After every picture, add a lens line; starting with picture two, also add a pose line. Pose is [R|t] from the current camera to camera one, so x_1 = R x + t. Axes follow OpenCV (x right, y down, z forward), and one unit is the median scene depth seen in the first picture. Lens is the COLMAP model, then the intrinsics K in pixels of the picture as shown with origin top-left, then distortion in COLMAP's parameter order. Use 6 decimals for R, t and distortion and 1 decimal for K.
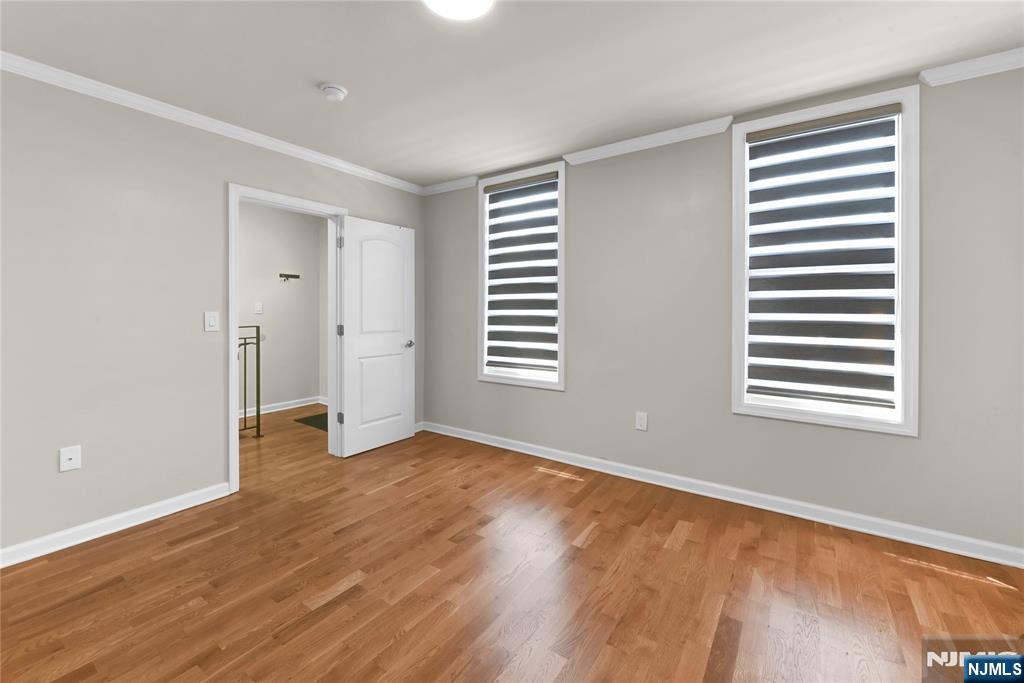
lens RADIAL K [[414.4, 0, 516.1], [0, 414.4, 308.8], [0, 0, 1]] dist [-0.002068, -0.000851]
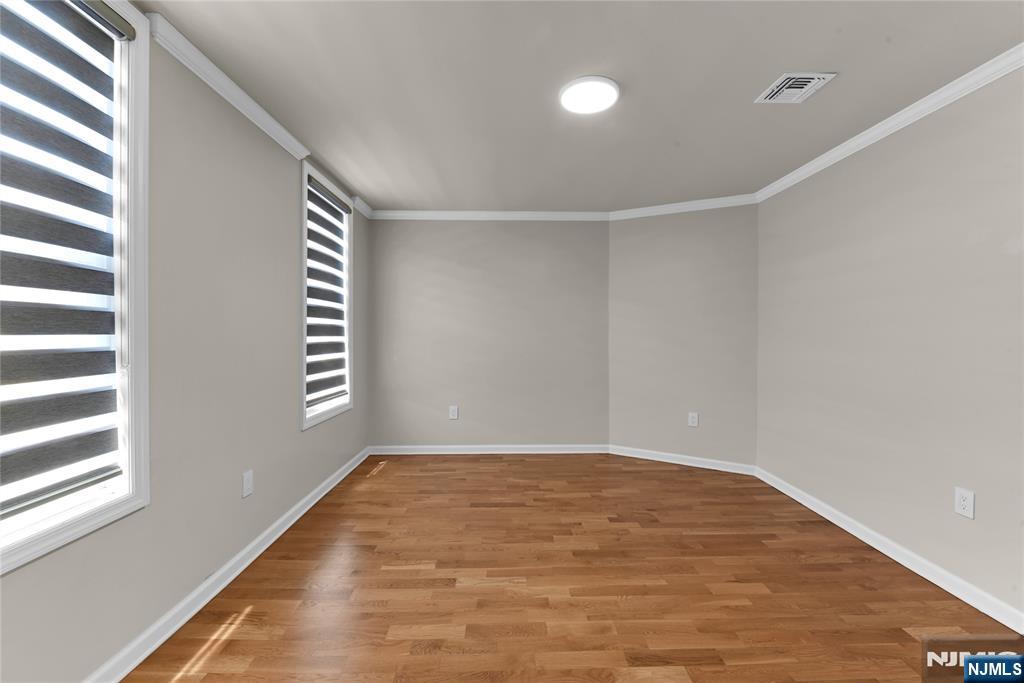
lens RADIAL K [[414.4, 0, 507.5], [0, 414.4, 338.2], [0, 0, 1]] dist [-0.002068, -0.000851]
pose [[-0.578618, -0.012211, 0.815507, -0.619000], [-0.006687, 0.999925, 0.010228, -0.001058], [-0.815571, 0.000465, -0.578657, 1.138581]]
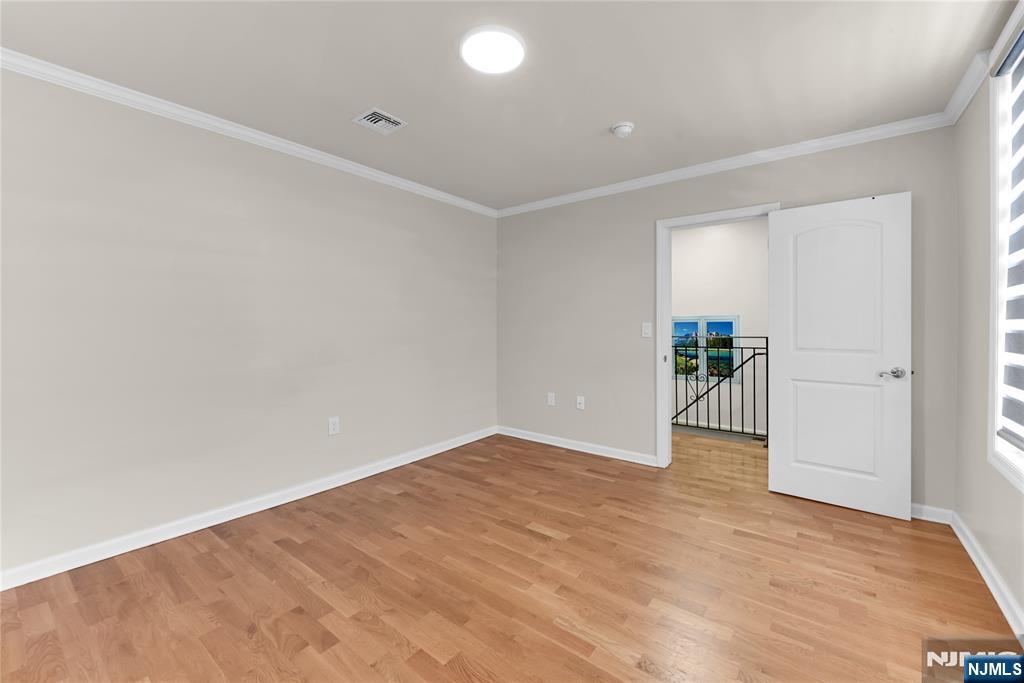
lens RADIAL K [[414.4, 0, 518.4], [0, 414.4, 325.8], [0, 0, 1]] dist [-0.002068, -0.000851]
pose [[-0.048650, 0.010750, -0.998758, 0.596250], [0.006234, 0.999926, 0.010459, 0.000984], [0.998796, -0.005718, -0.048713, 0.648804]]
